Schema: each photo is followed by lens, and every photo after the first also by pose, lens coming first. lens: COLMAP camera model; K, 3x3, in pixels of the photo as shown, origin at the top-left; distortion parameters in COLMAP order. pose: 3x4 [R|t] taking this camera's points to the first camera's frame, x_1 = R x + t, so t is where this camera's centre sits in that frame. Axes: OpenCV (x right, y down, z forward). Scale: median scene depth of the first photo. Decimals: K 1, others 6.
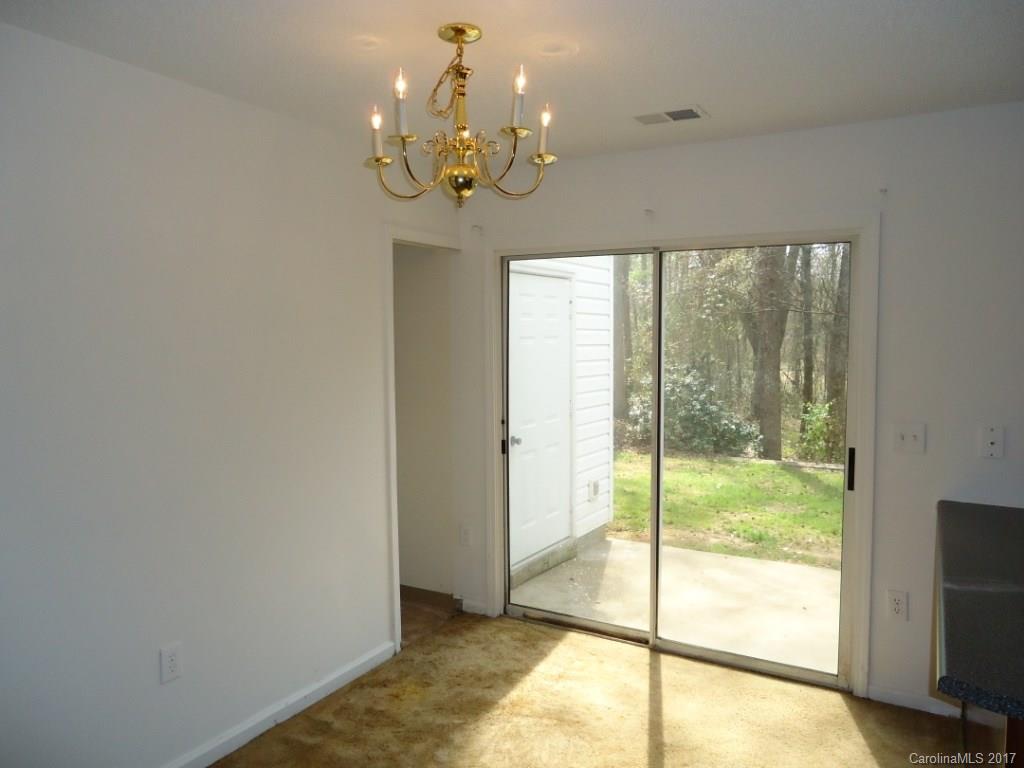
lens RADIAL K [[756.4, 0, 512.0], [0, 756.4, 384.0], [0, 0, 1]] dist [0.012518, -0.002417]
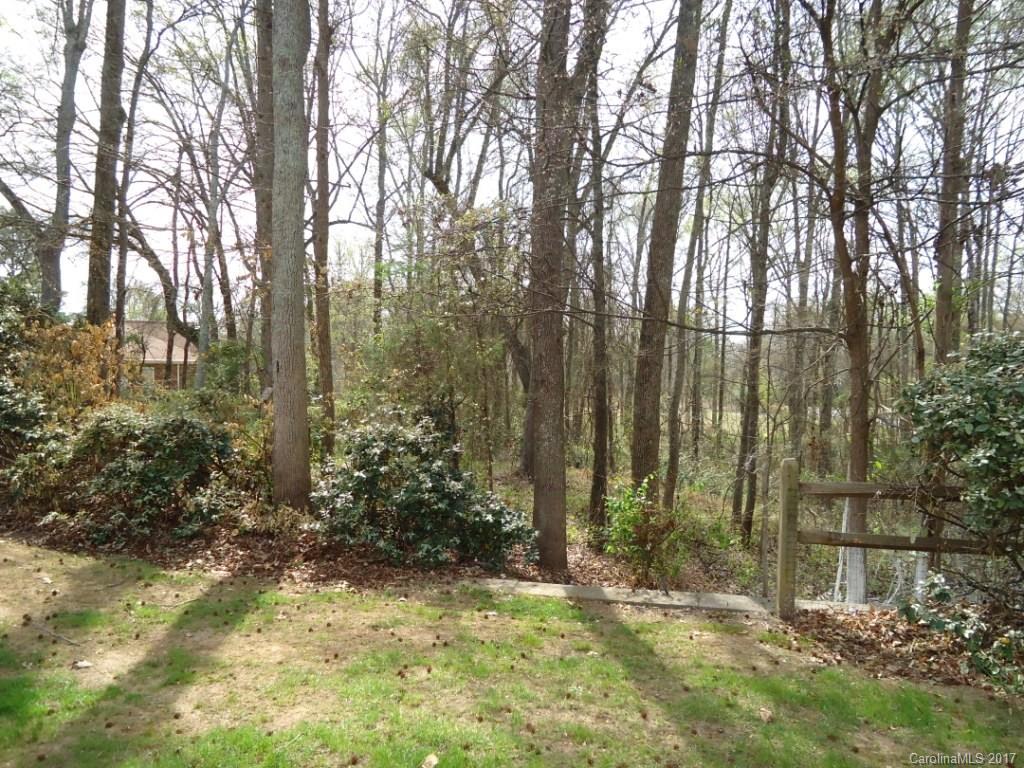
lens RADIAL K [[761.0, 0, 512.0], [0, 761.0, 384.0], [0, 0, 1]] dist [0.031769, 0.000481]
pose [[0.957158, 0.009154, 0.289423, 0.138792], [0.004531, 0.998904, -0.046579, -0.016469], [-0.289532, 0.045895, 0.956067, 0.434526]]
